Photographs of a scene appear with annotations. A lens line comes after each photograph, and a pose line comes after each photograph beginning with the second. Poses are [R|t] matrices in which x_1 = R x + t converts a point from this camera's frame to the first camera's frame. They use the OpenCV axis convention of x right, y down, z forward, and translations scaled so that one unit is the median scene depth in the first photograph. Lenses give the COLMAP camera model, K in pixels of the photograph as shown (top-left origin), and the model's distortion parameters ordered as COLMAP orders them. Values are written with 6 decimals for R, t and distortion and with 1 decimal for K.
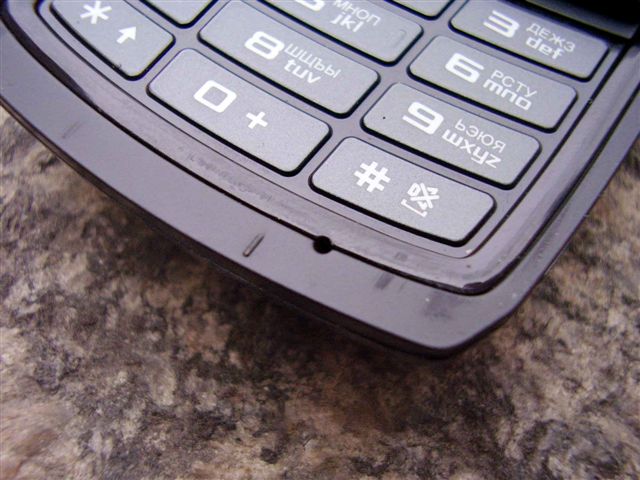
lens RADIAL K [[698.6, 0, 320.0], [0, 698.6, 240.0], [0, 0, 1]] dist [-0.141655, 0.032677]
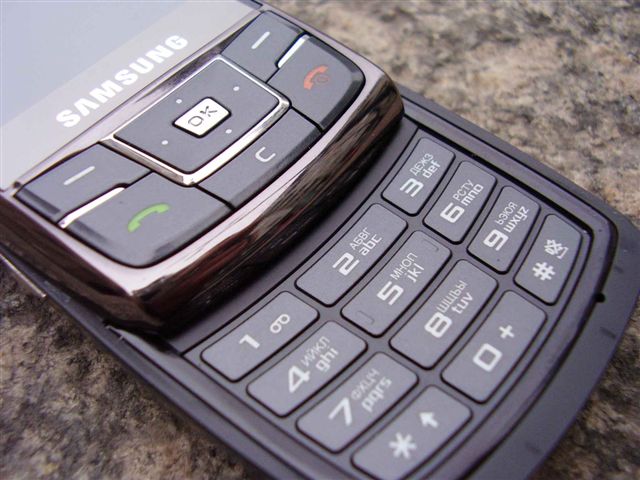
lens RADIAL K [[698.6, 0, 320.0], [0, 698.6, 240.0], [0, 0, 1]] dist [-0.141655, 0.032677]
pose [[0.110417, -0.820993, 0.560159, -0.752184], [0.904781, 0.316277, 0.285202, -0.957587], [-0.411314, 0.475330, 0.777742, -0.050905]]
